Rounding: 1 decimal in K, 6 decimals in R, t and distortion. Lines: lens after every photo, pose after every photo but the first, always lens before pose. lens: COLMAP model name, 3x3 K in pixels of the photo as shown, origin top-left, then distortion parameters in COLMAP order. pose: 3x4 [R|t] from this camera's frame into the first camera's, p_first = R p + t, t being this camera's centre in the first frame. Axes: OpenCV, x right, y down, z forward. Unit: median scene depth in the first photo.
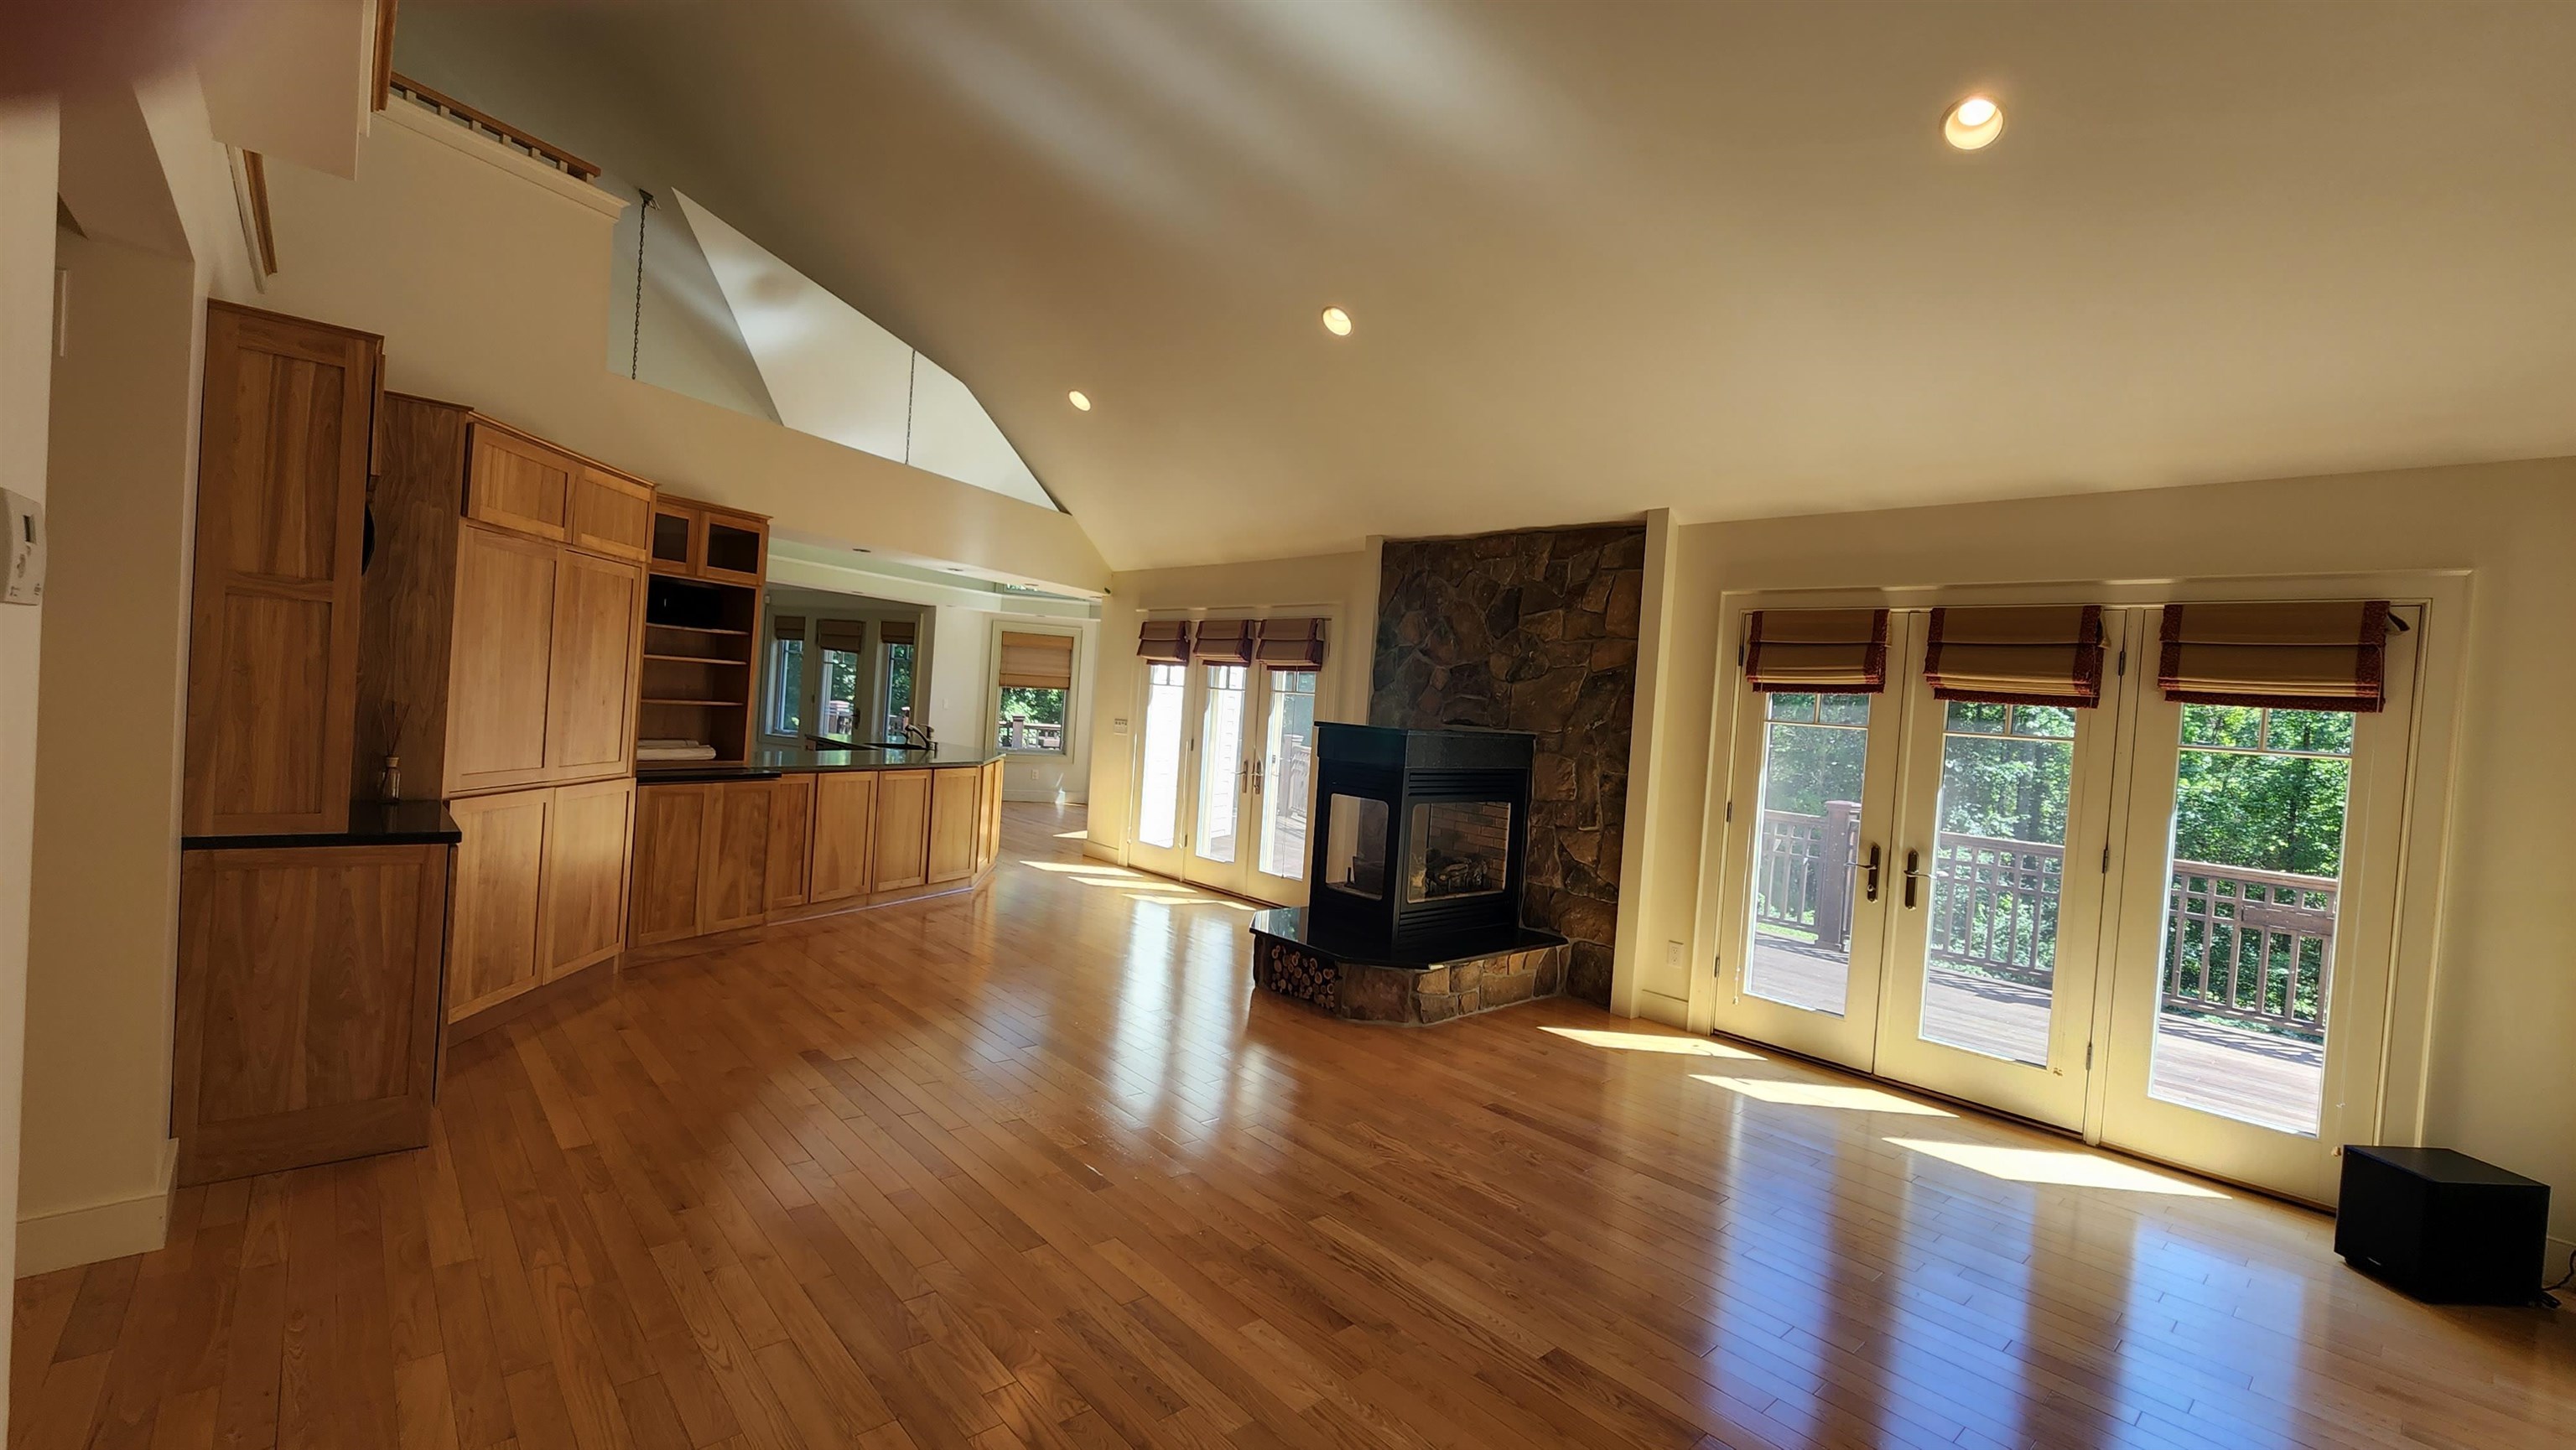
lens RADIAL K [[1060.1, 0, 1284.8], [0, 1060.1, 719.1], [0, 0, 1]] dist [-0.003847, 0.000115]
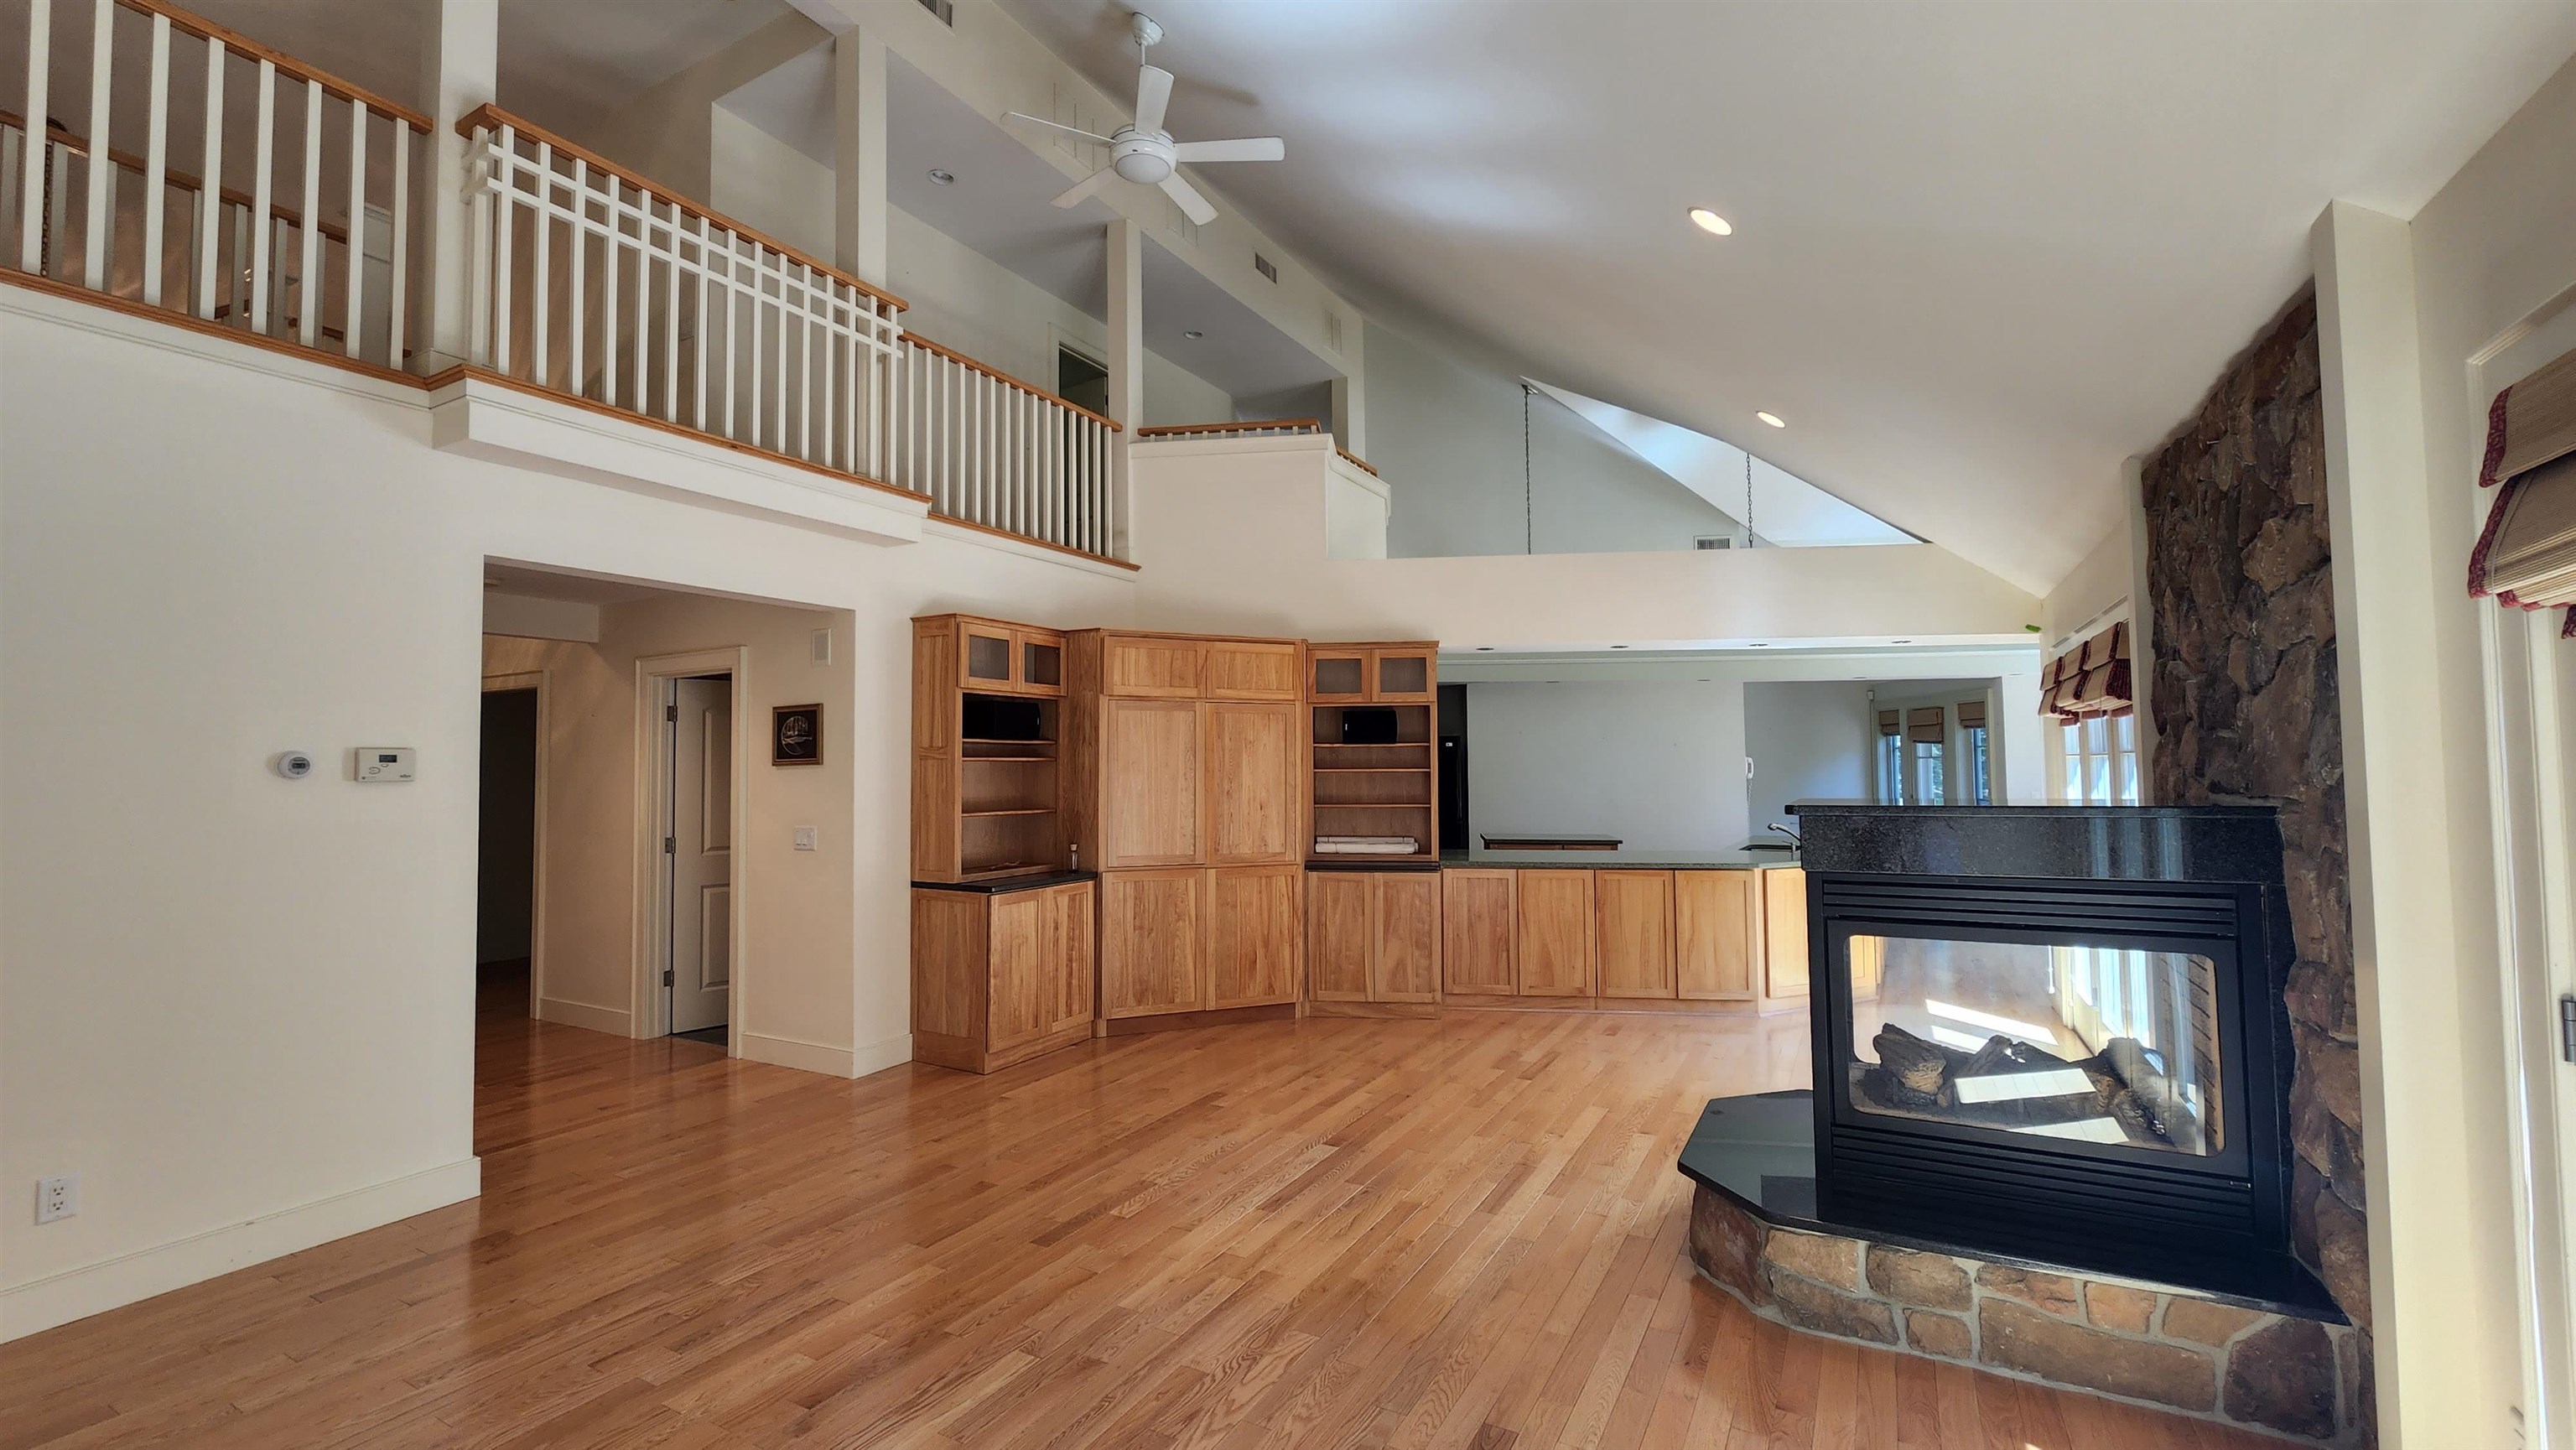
lens RADIAL K [[1060.1, 0, 1288.5], [0, 1060.1, 720.1], [0, 0, 1]] dist [-0.003847, 0.000115]
pose [[0.324213, -0.113630, -0.939135, 0.577060], [0.014611, 0.993243, -0.115132, 0.025751], [0.945871, 0.023606, 0.323683, 0.520650]]
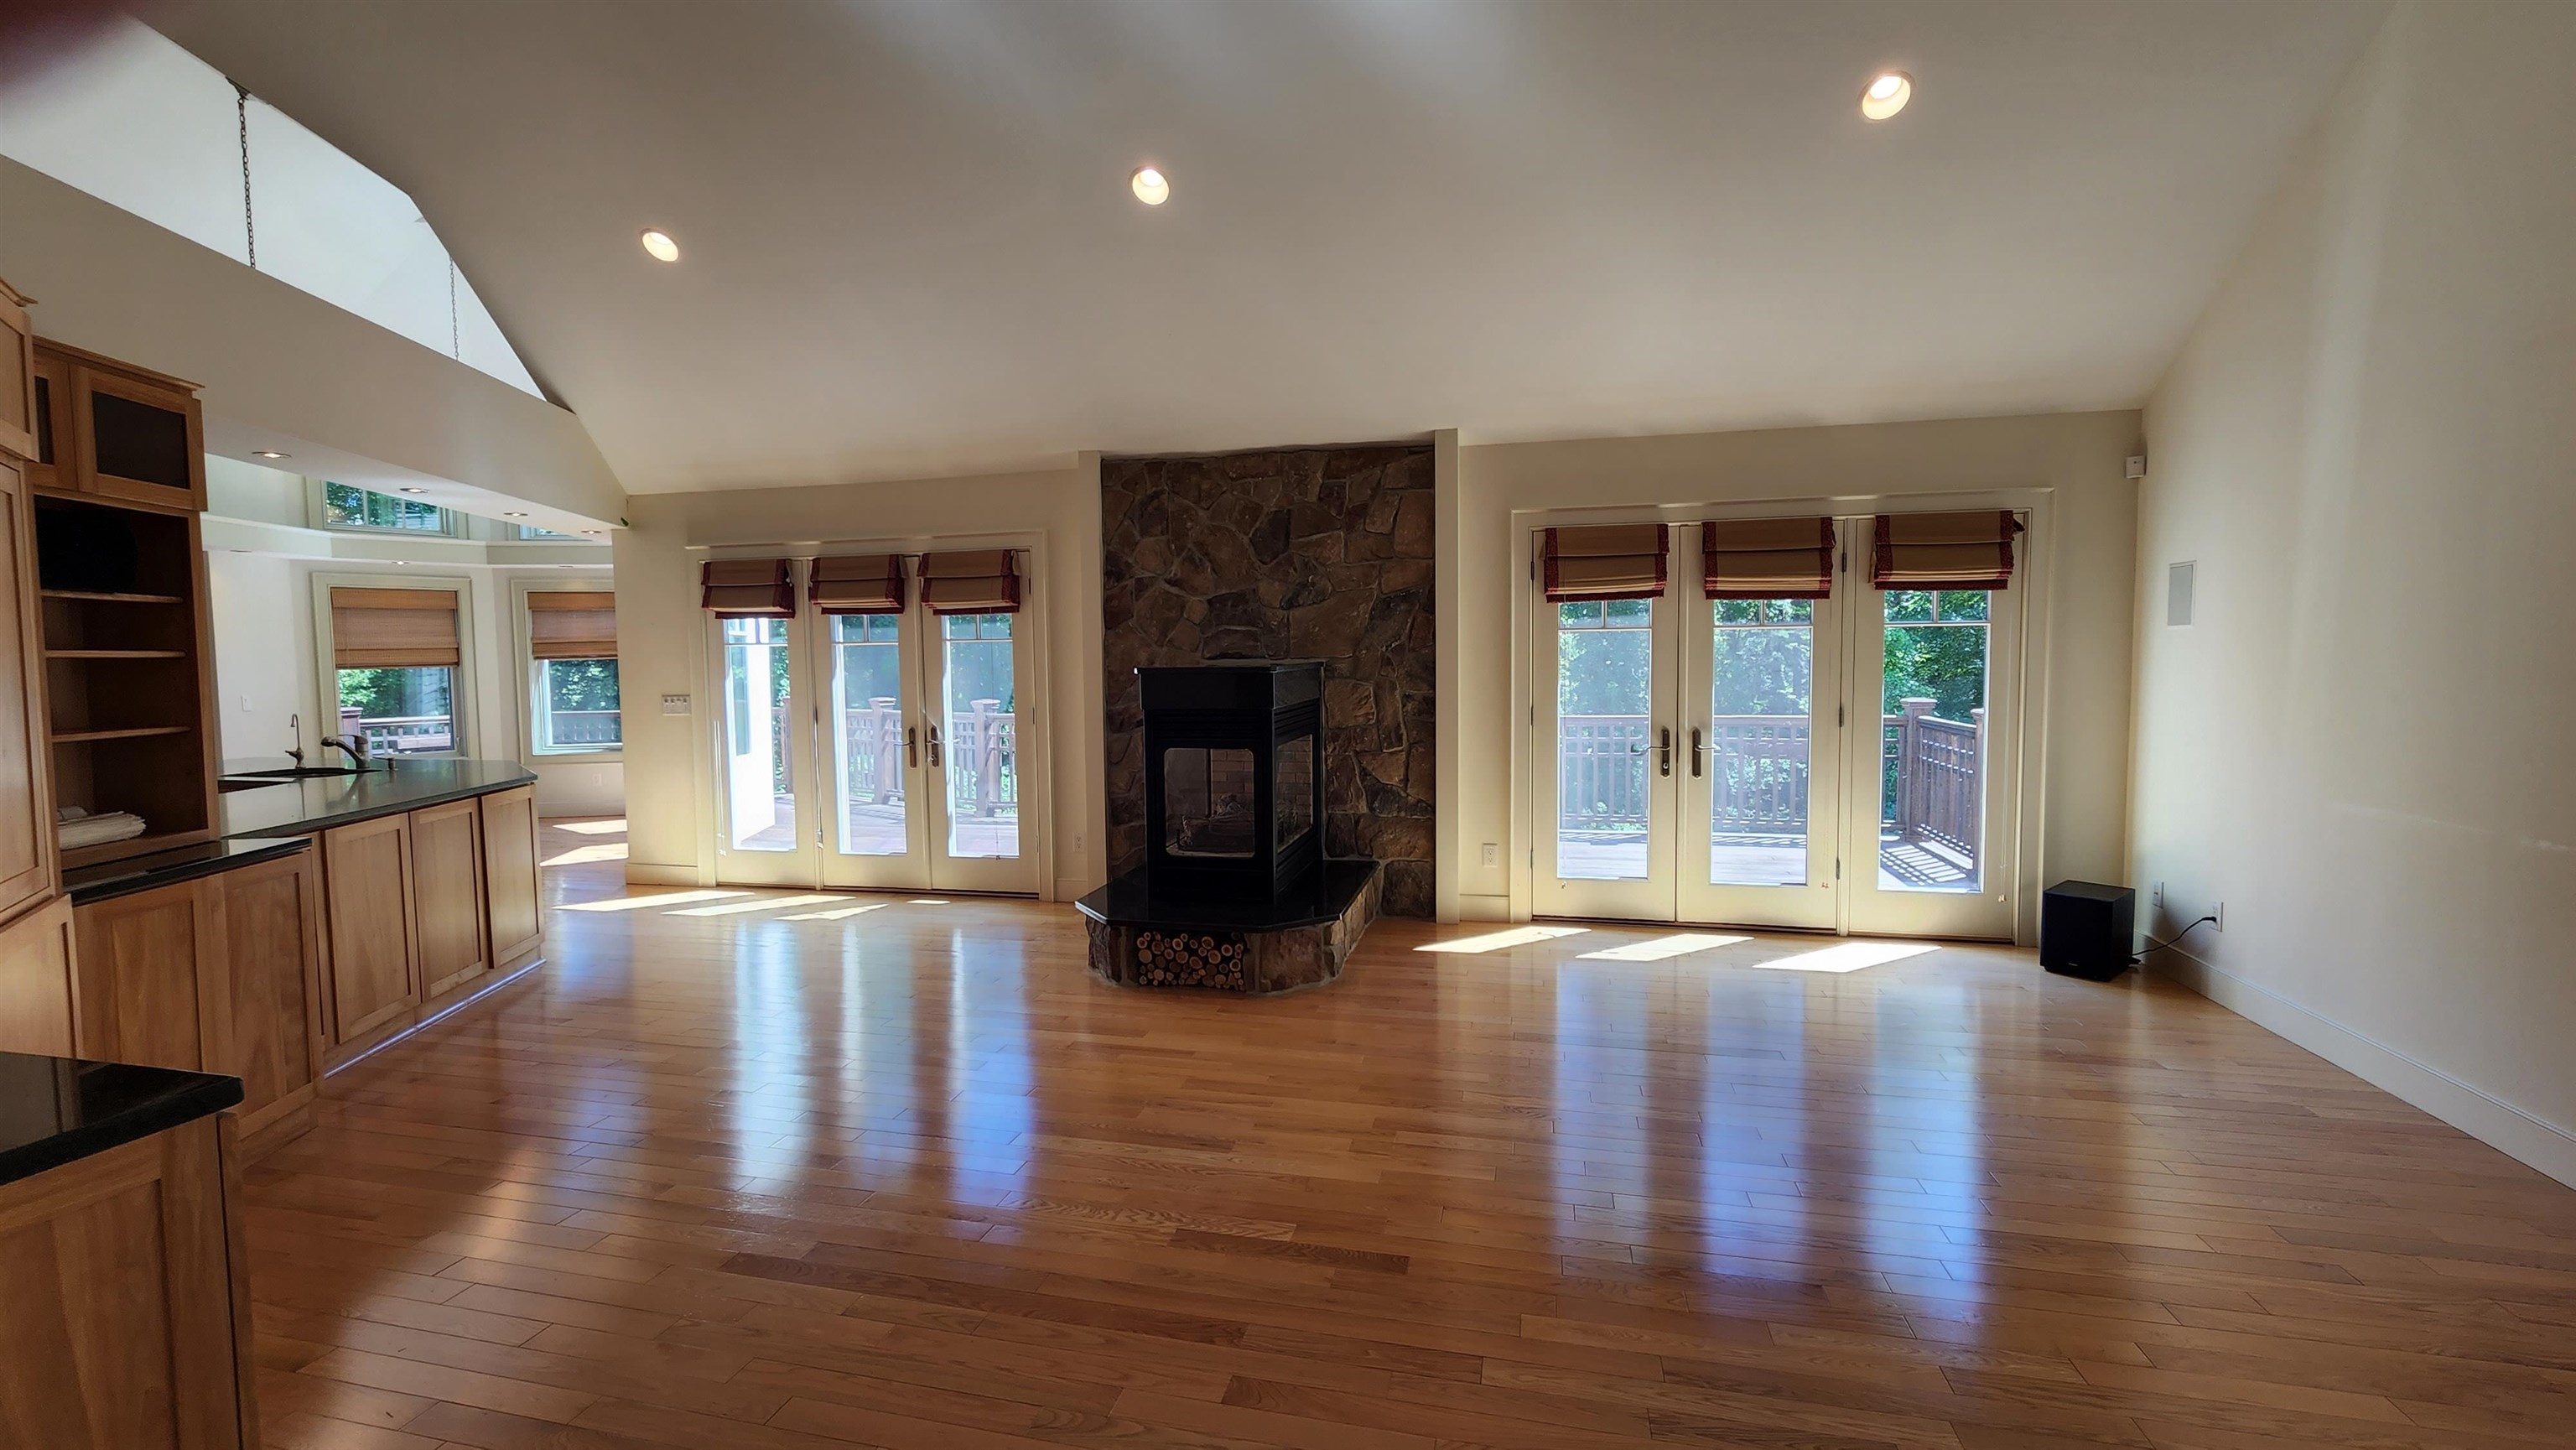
lens RADIAL K [[1060.1, 0, 1279.8], [0, 1060.1, 718.4], [0, 0, 1]] dist [-0.003847, 0.000115]
pose [[0.821827, -0.114652, 0.558081, -0.380953], [0.080190, 0.993069, 0.085930, -0.022801], [-0.564065, -0.025867, 0.825325, 0.243431]]
